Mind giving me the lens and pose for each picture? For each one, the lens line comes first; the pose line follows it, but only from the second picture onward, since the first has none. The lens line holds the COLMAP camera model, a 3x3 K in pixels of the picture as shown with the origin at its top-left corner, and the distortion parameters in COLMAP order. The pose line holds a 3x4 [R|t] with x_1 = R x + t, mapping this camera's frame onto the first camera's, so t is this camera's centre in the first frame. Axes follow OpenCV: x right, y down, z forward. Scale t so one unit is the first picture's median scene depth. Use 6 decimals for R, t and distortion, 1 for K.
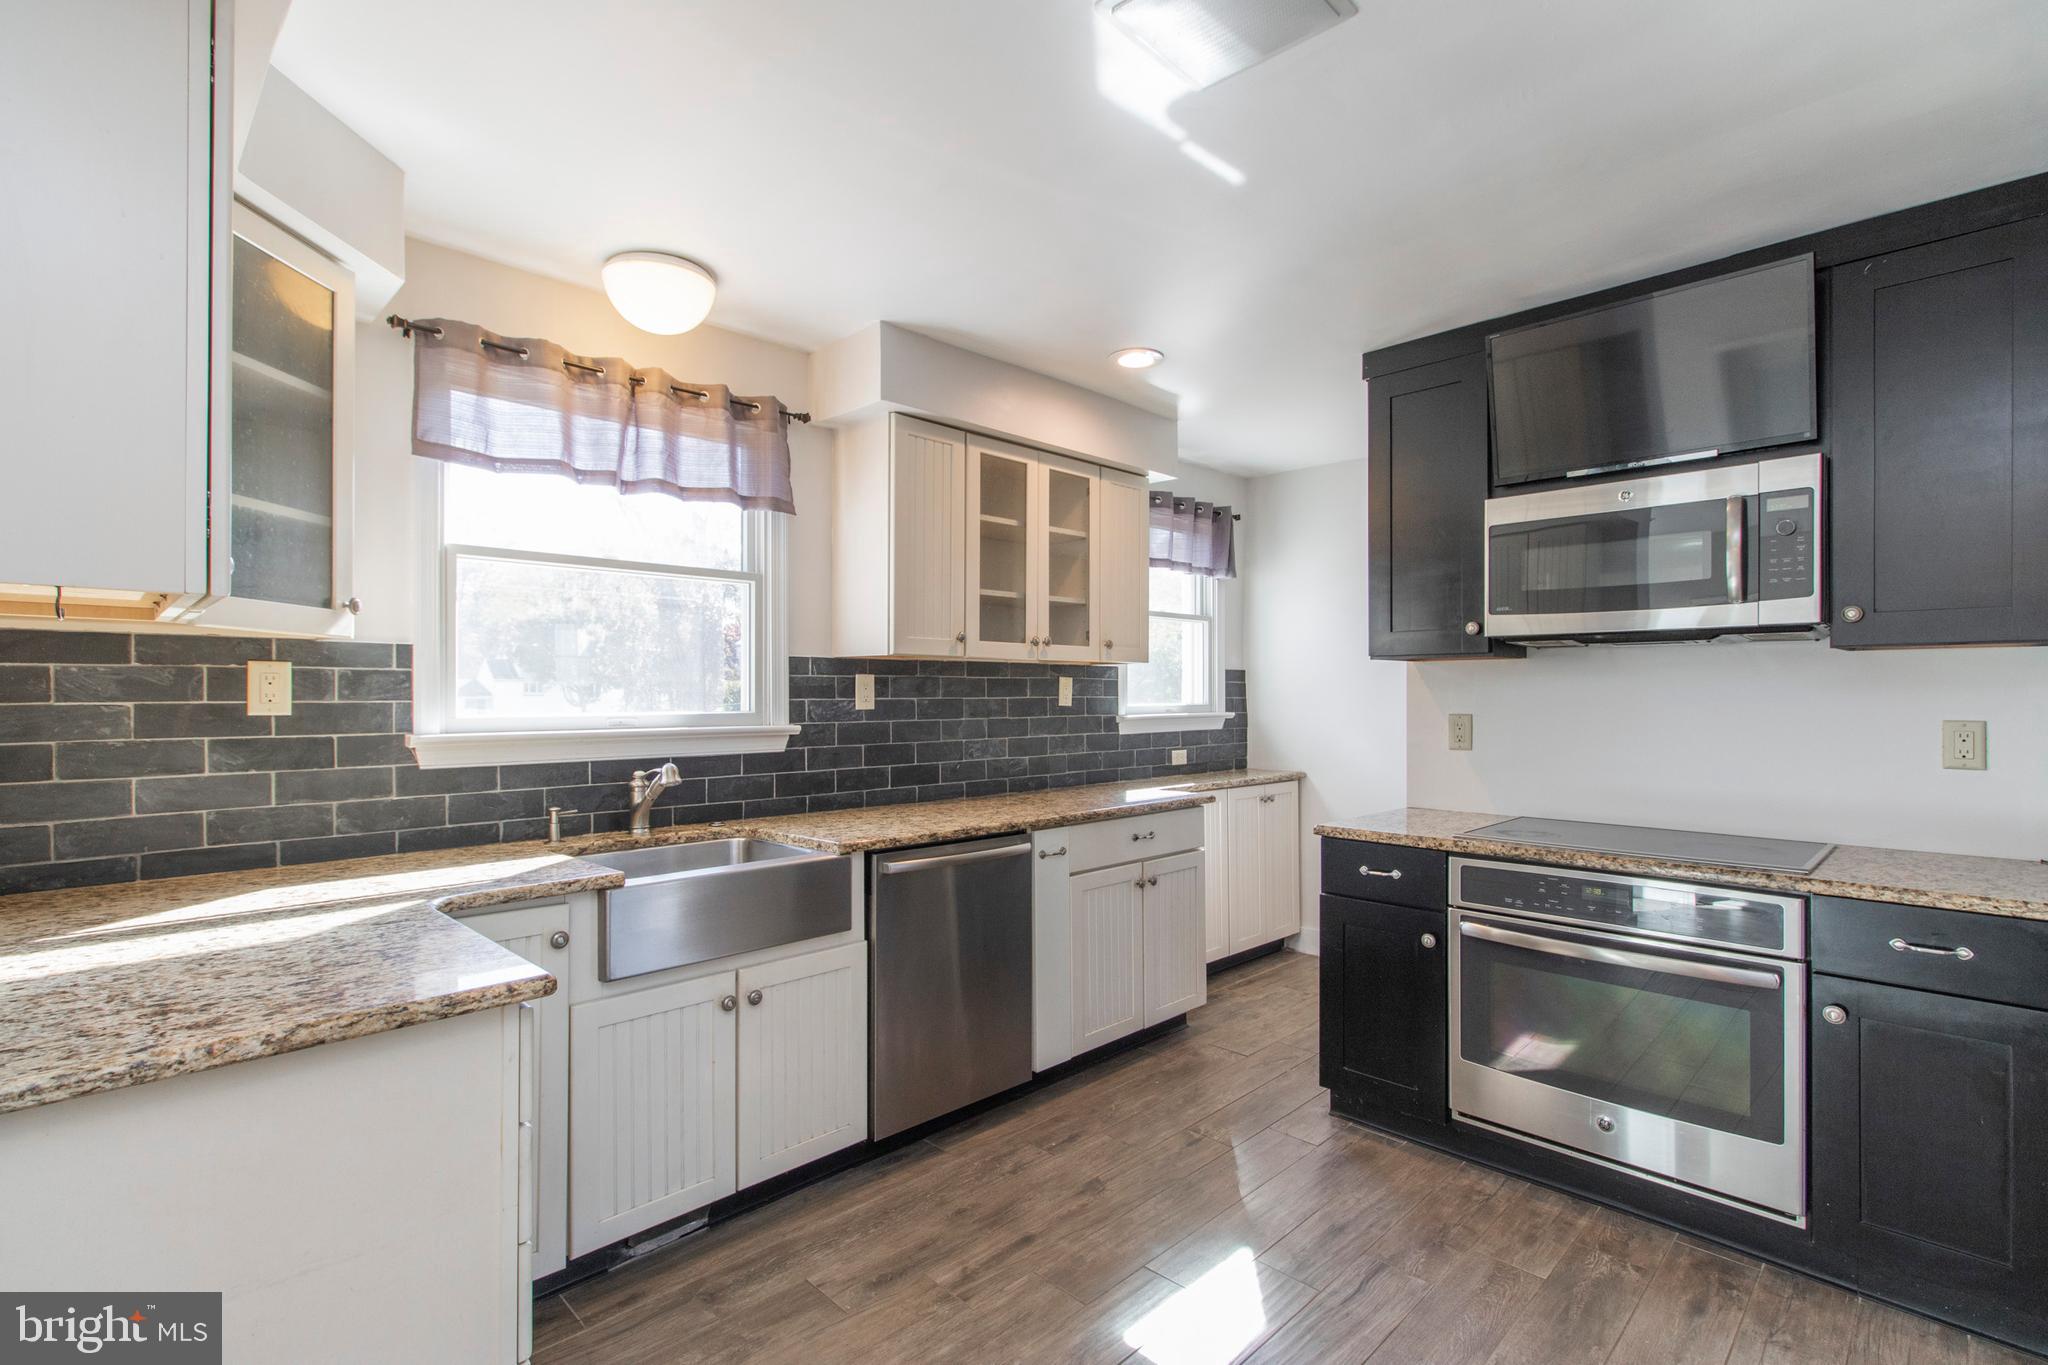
lens RADIAL K [[950.4, 0, 1020.3], [0, 950.4, 686.4], [0, 0, 1]] dist [0.006063, 0.000690]
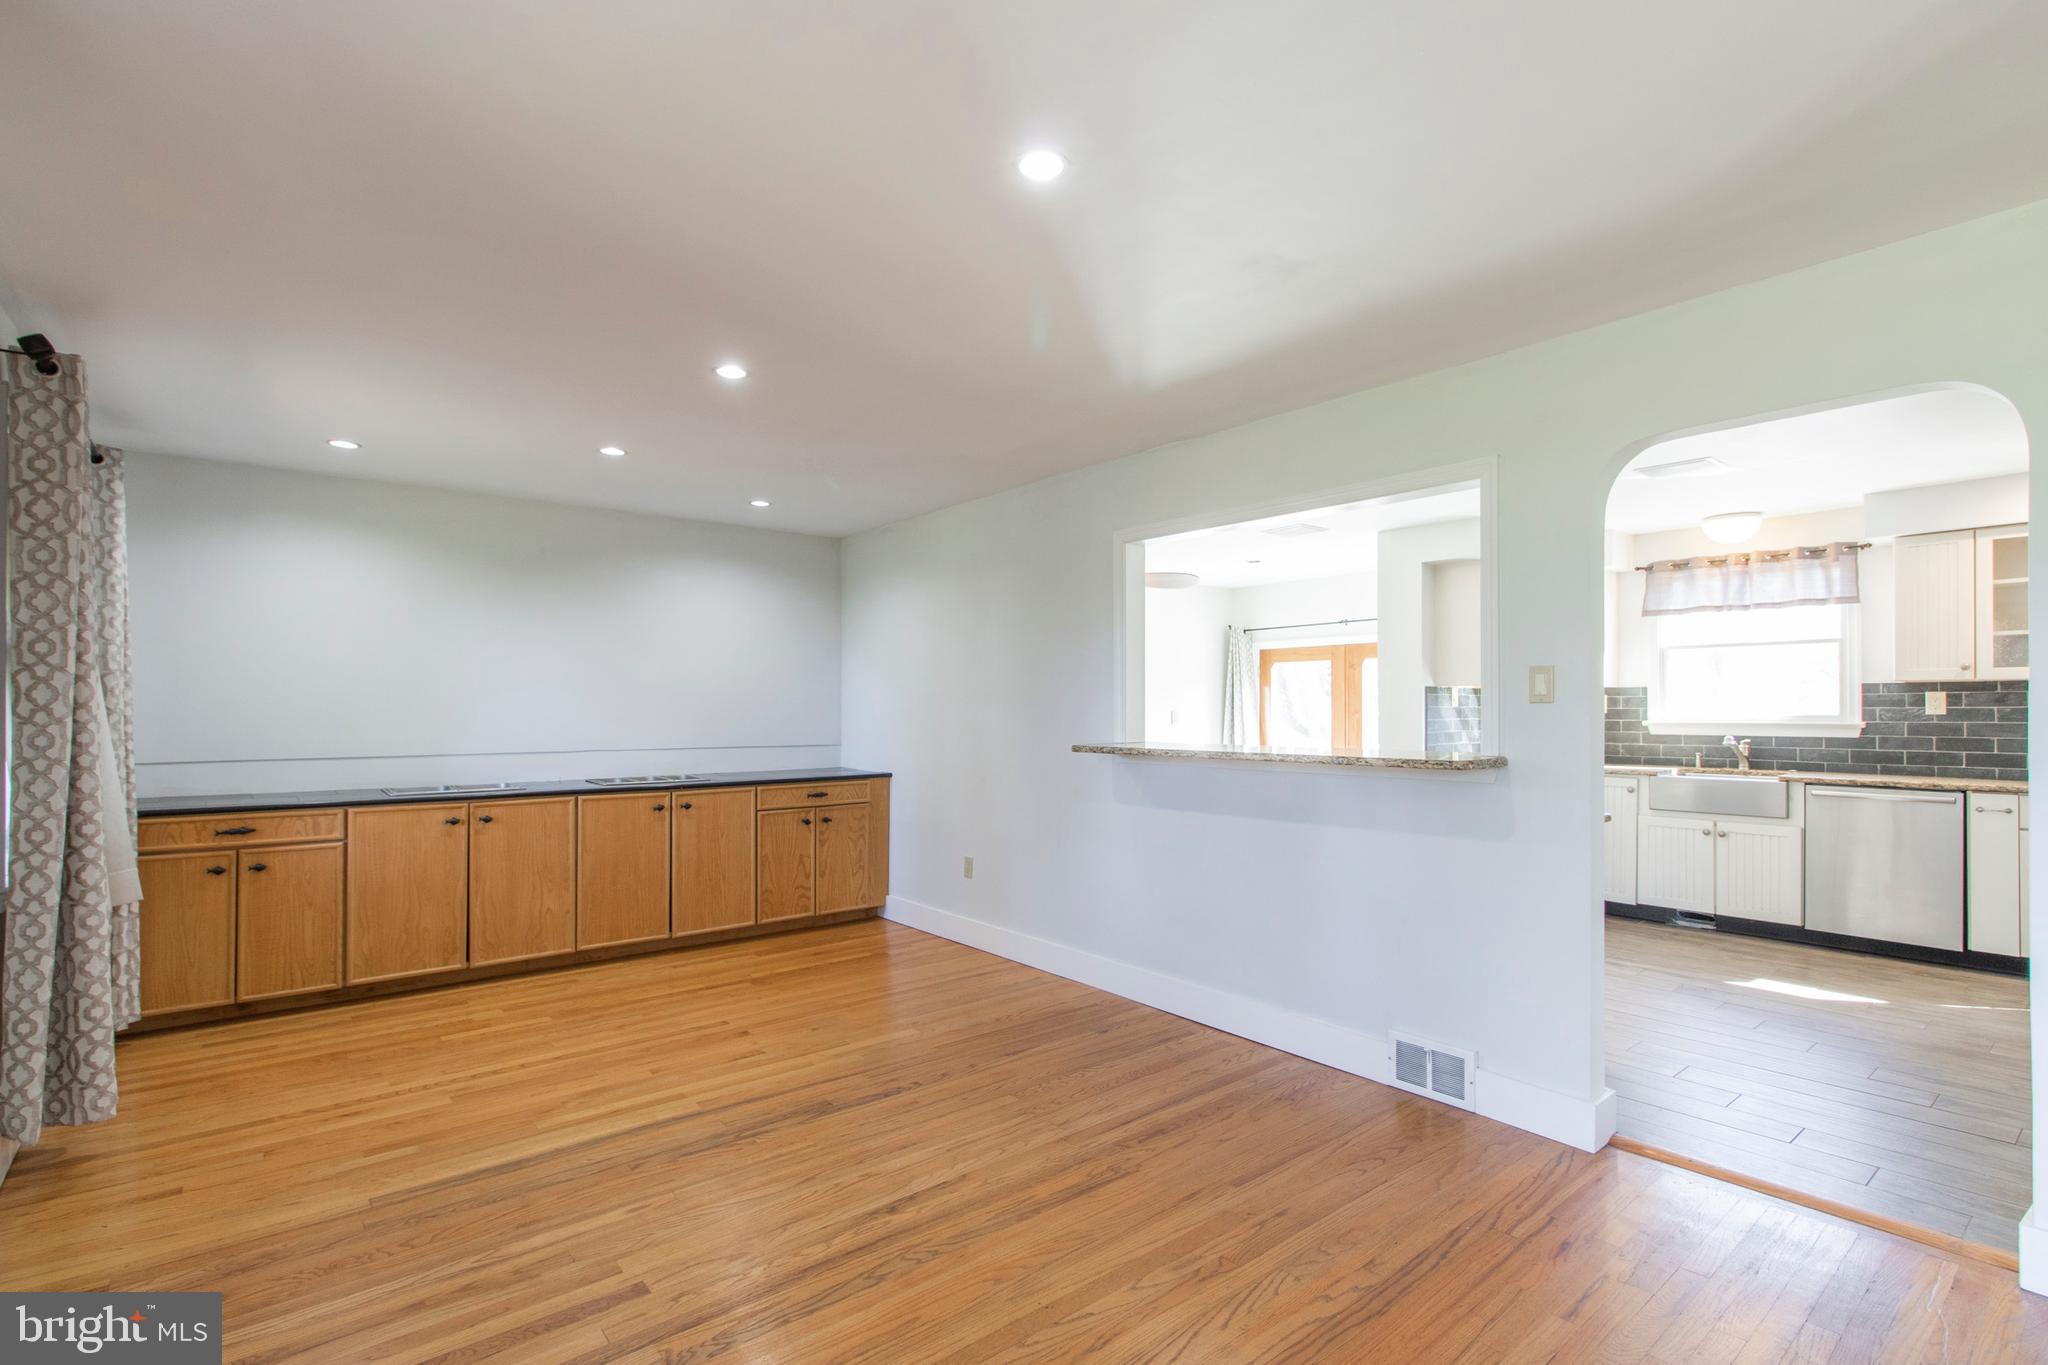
lens RADIAL K [[950.4, 0, 1011.9], [0, 950.4, 715.7], [0, 0, 1]] dist [0.006063, 0.000690]
pose [[-0.114661, 0.001989, -0.993403, 1.668762], [0.005464, 0.999984, 0.001371, 0.017143], [0.993390, -0.005271, -0.114670, -0.345698]]
